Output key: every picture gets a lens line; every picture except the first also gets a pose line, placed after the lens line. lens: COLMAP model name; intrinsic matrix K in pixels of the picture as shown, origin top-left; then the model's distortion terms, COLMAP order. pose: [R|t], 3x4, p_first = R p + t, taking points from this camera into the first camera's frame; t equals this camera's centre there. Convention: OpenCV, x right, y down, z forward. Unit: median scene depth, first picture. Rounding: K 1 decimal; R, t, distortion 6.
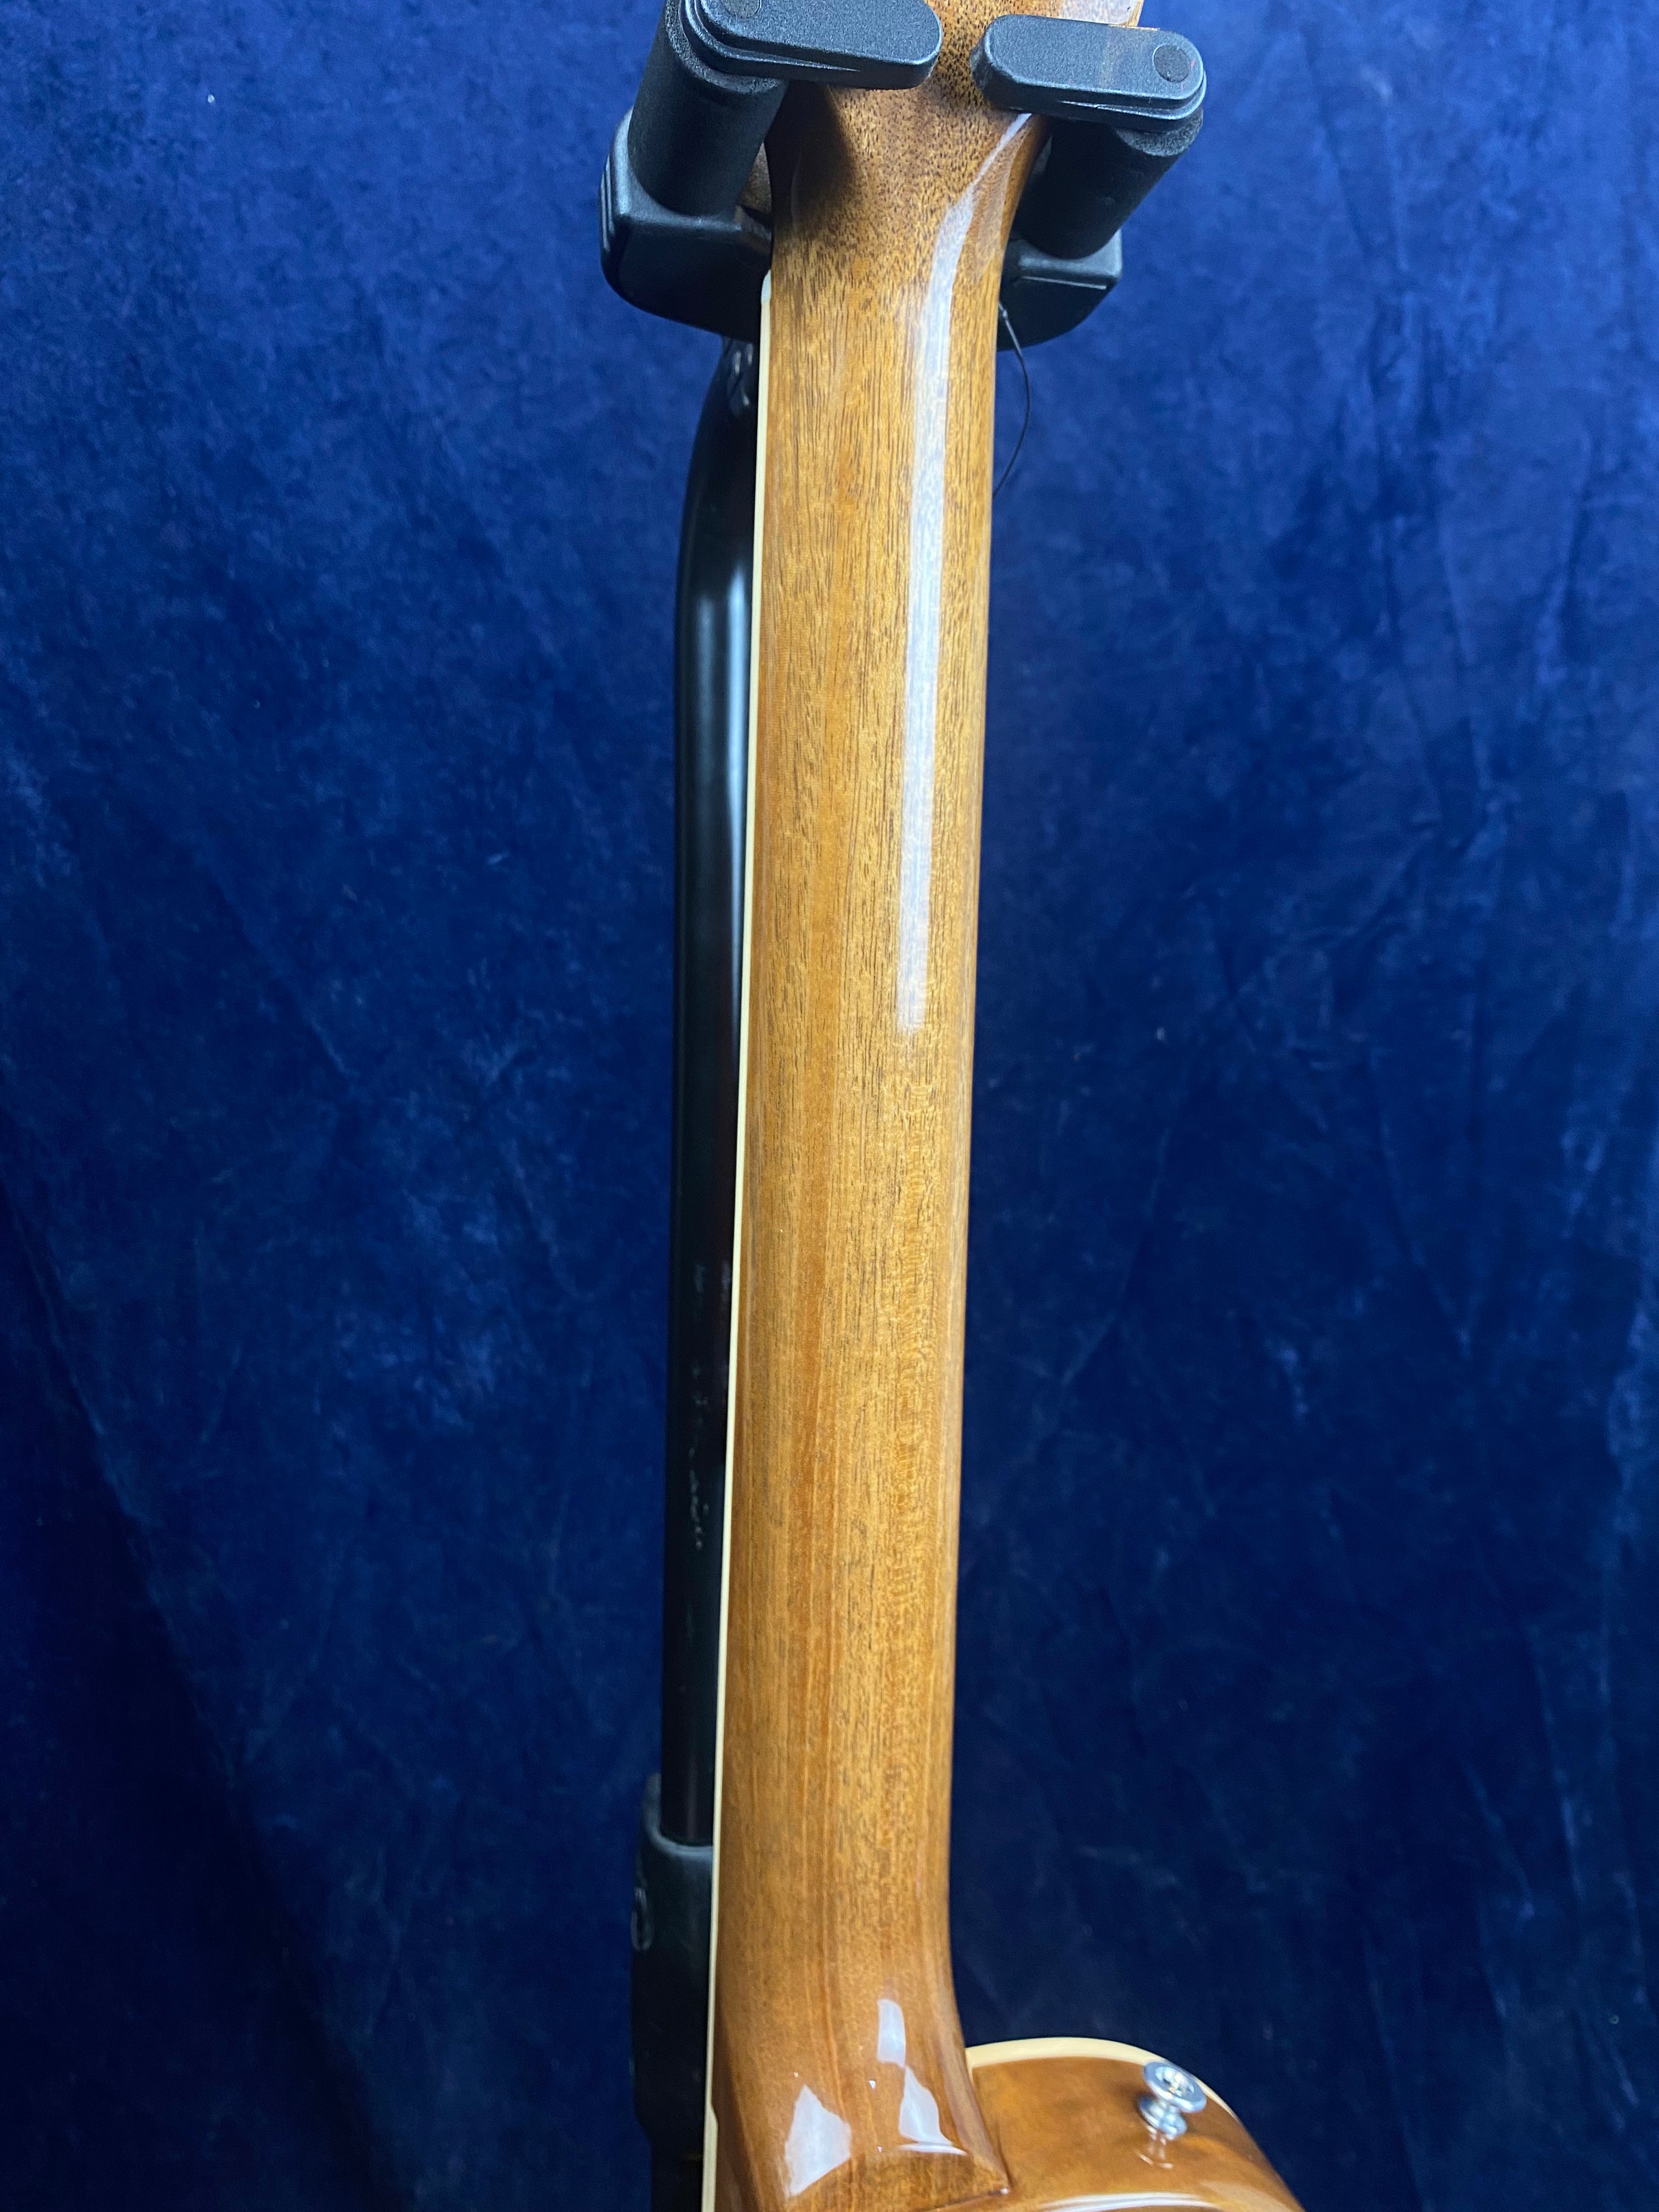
lens RADIAL K [[1708.7, 0, 836.0], [0, 1708.7, 1073.4], [0, 0, 1]] dist [0.012738, -0.023563]
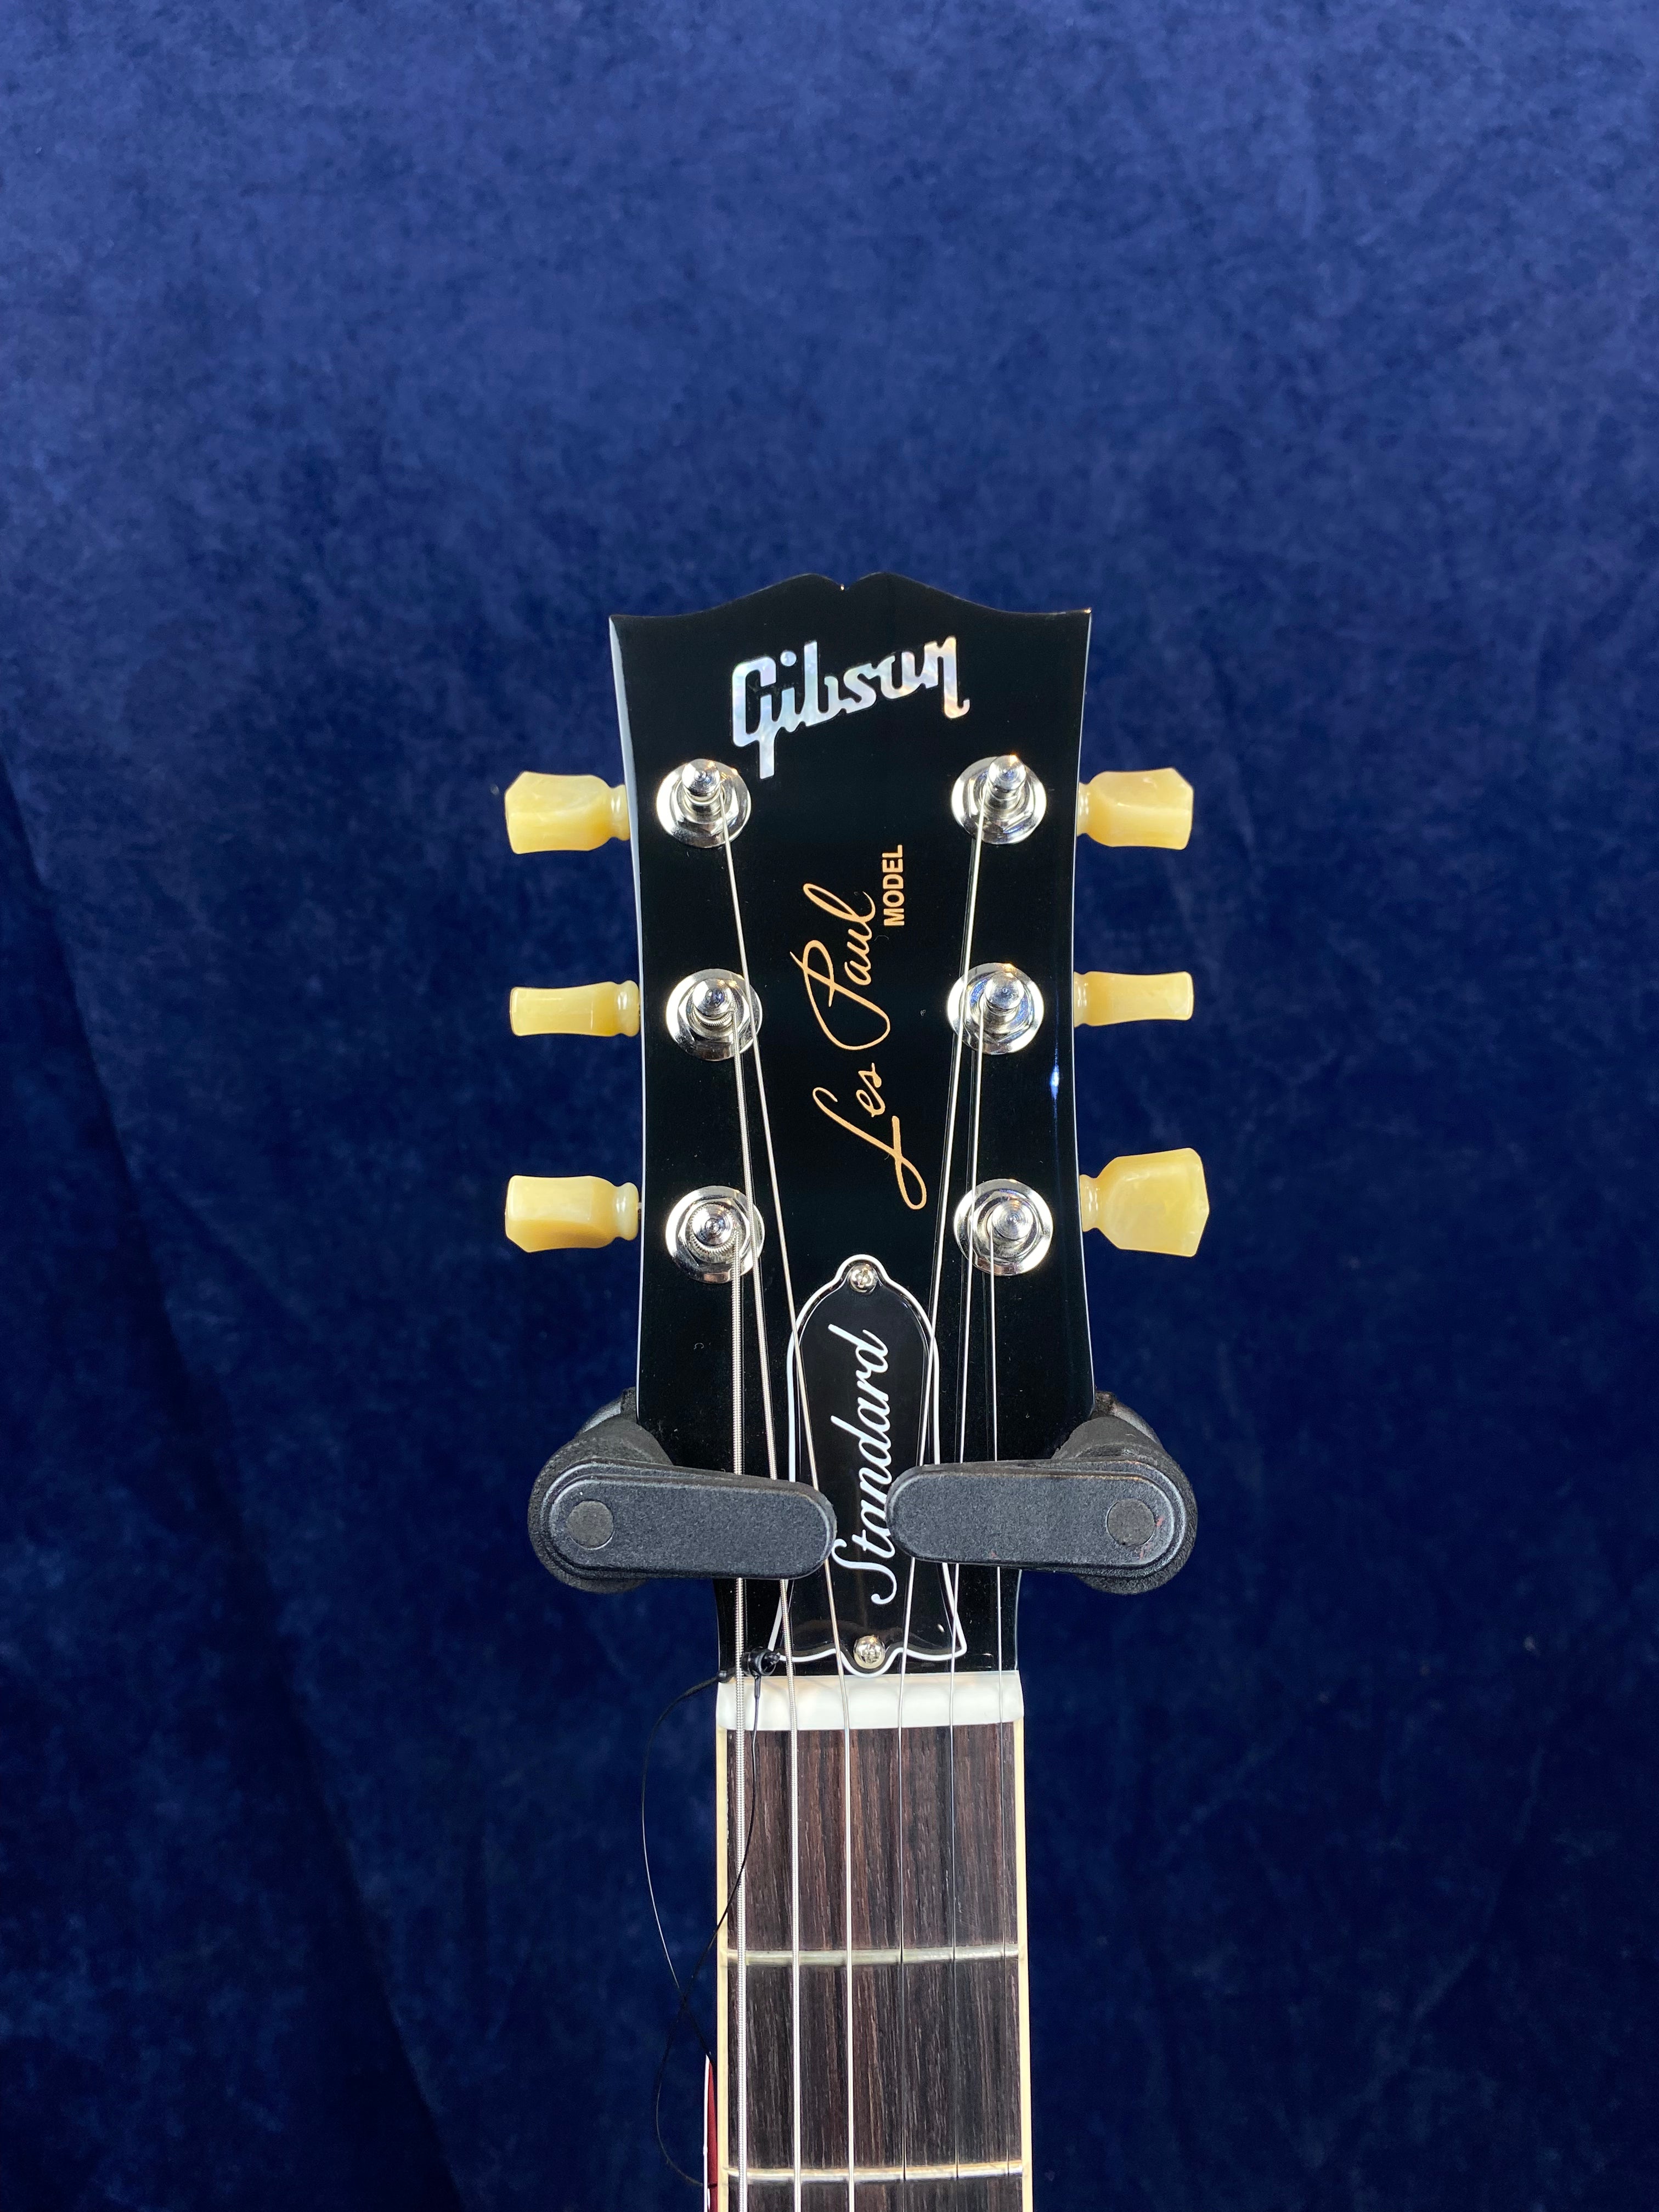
lens RADIAL K [[1708.7, 0, 854.4], [0, 1708.7, 1061.7], [0, 0, 1]] dist [0.012738, -0.023563]
pose [[0.955187, 0.008708, -0.295876, 0.126745], [-0.017491, 0.999481, -0.027052, -0.315309], [0.295486, 0.031015, 0.954843, 0.062862]]
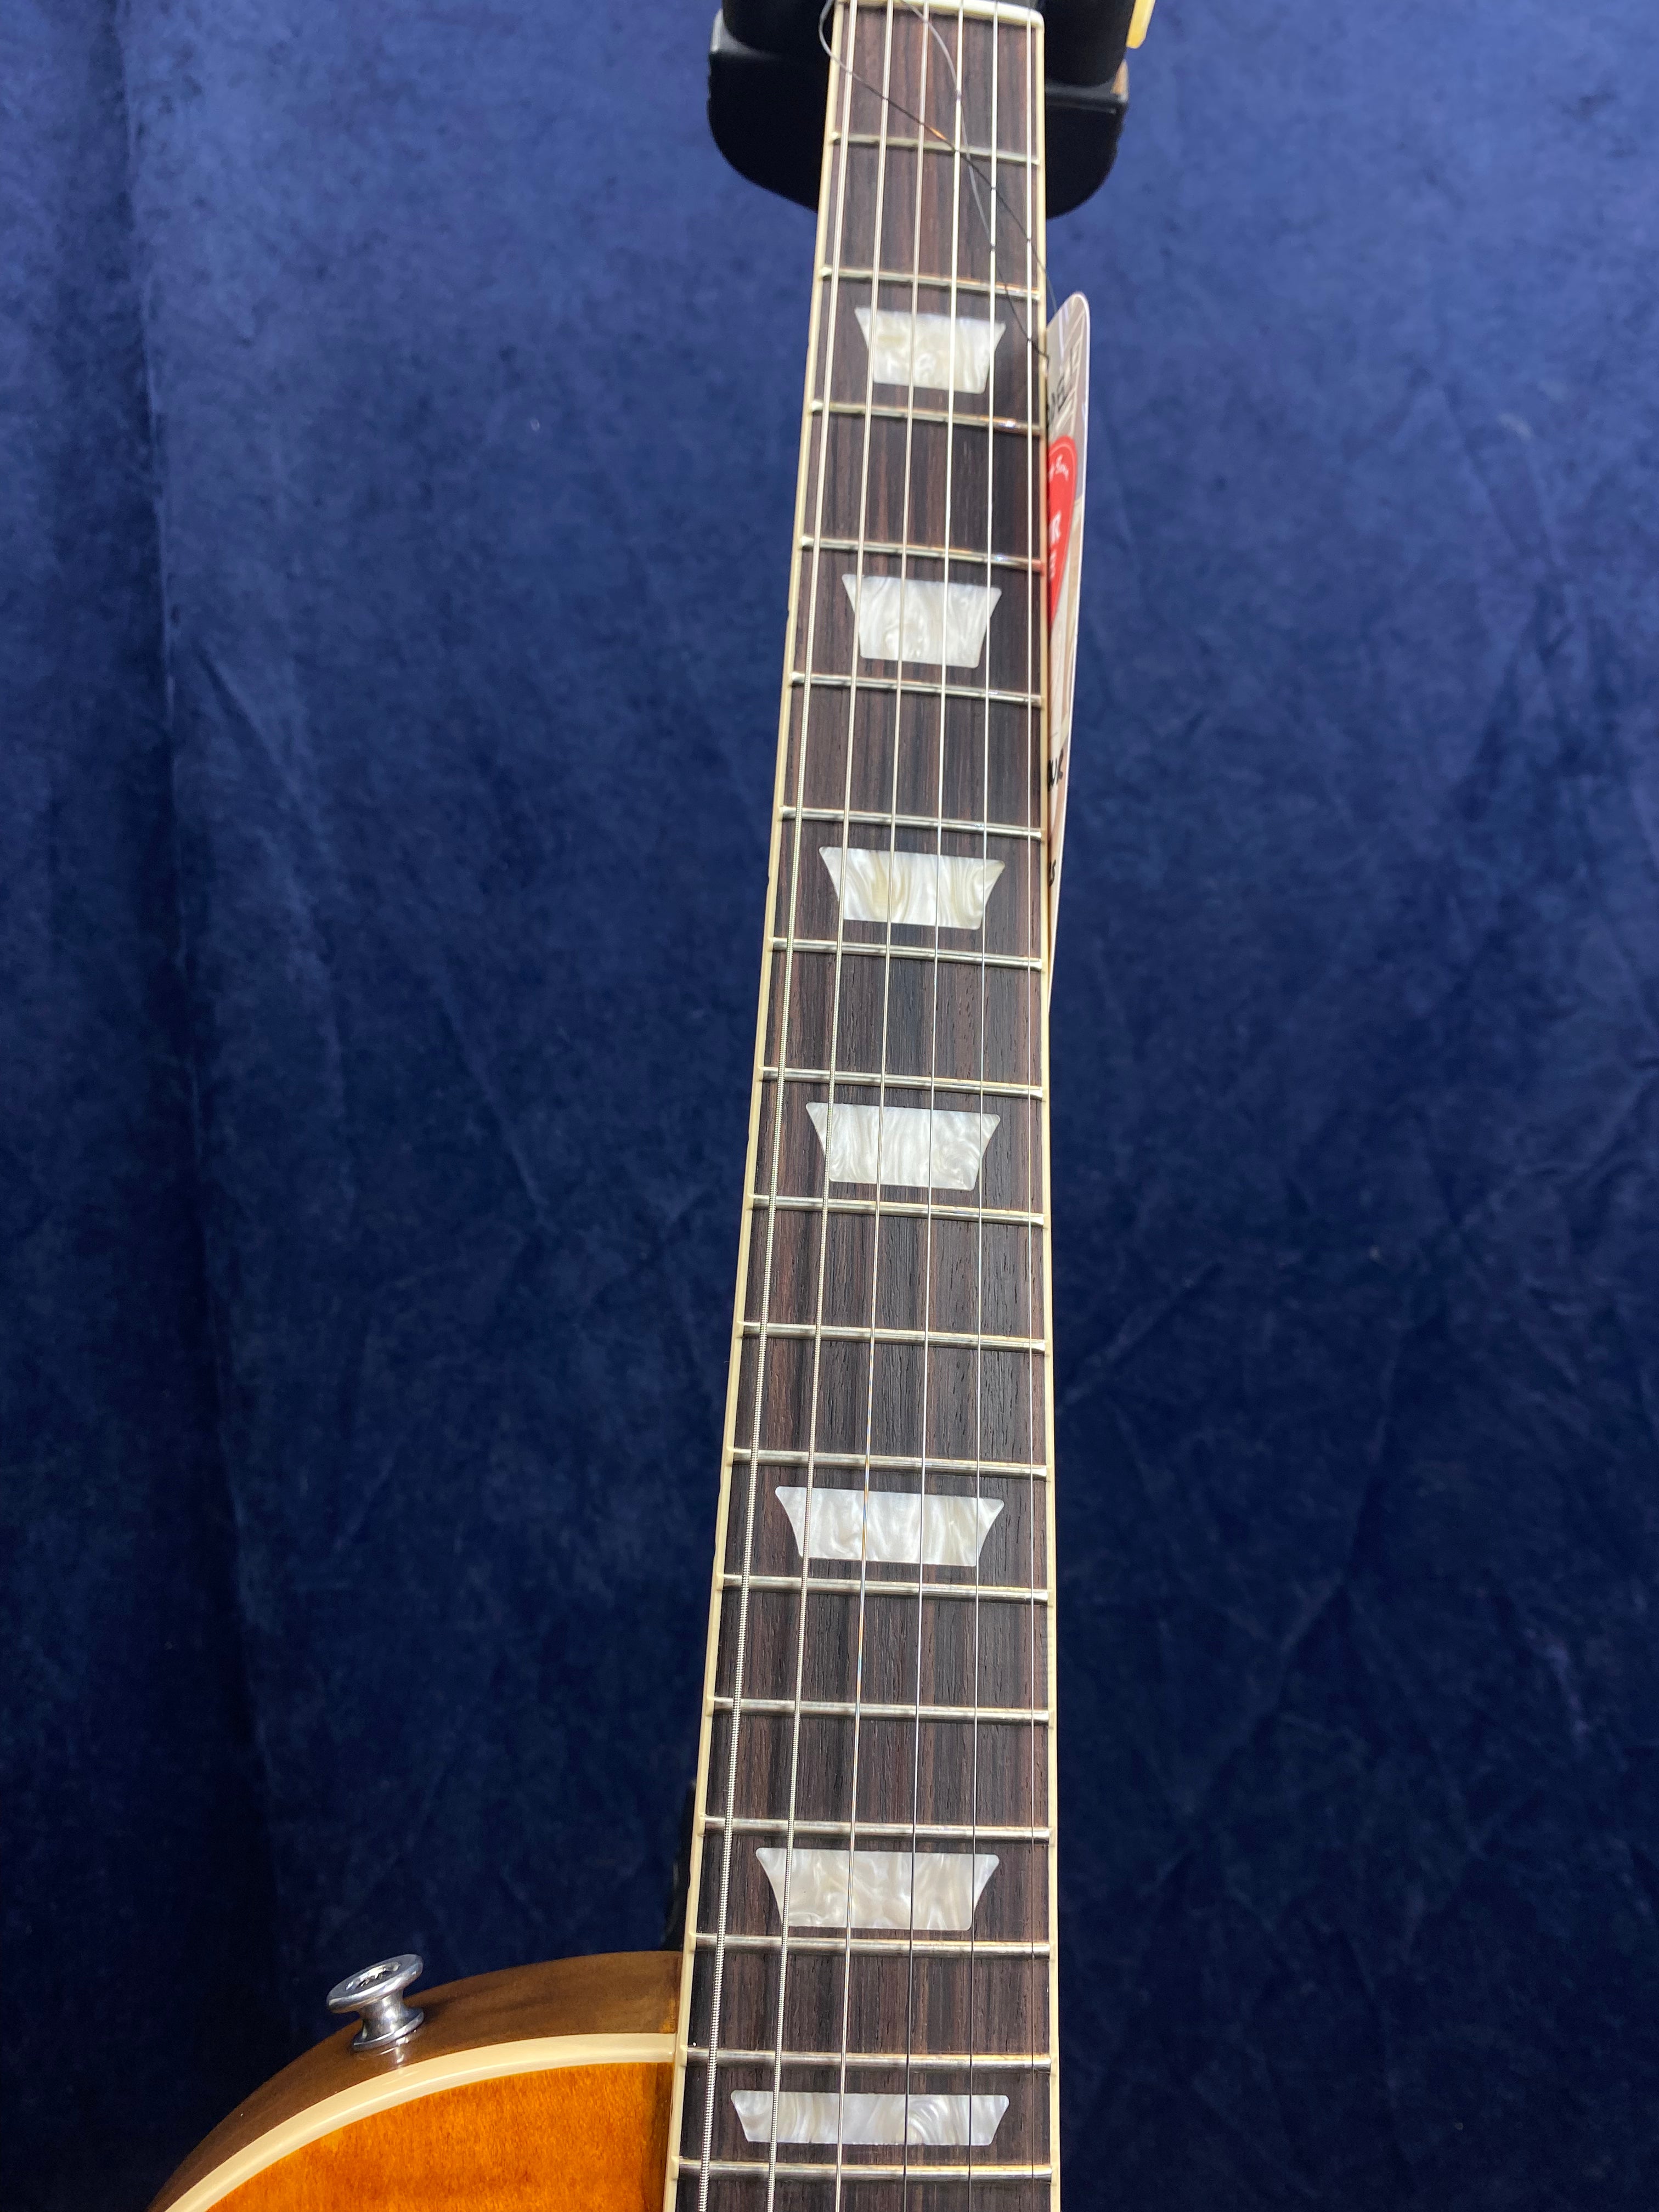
lens RADIAL K [[1708.7, 0, 861.2], [0, 1708.7, 1058.7], [0, 0, 1]] dist [0.012738, -0.023563]
pose [[0.982212, -0.002732, -0.187754, 0.097025], [-0.073987, 0.913374, -0.400341, 0.303106], [0.172583, 0.407111, 0.896925, 0.062883]]
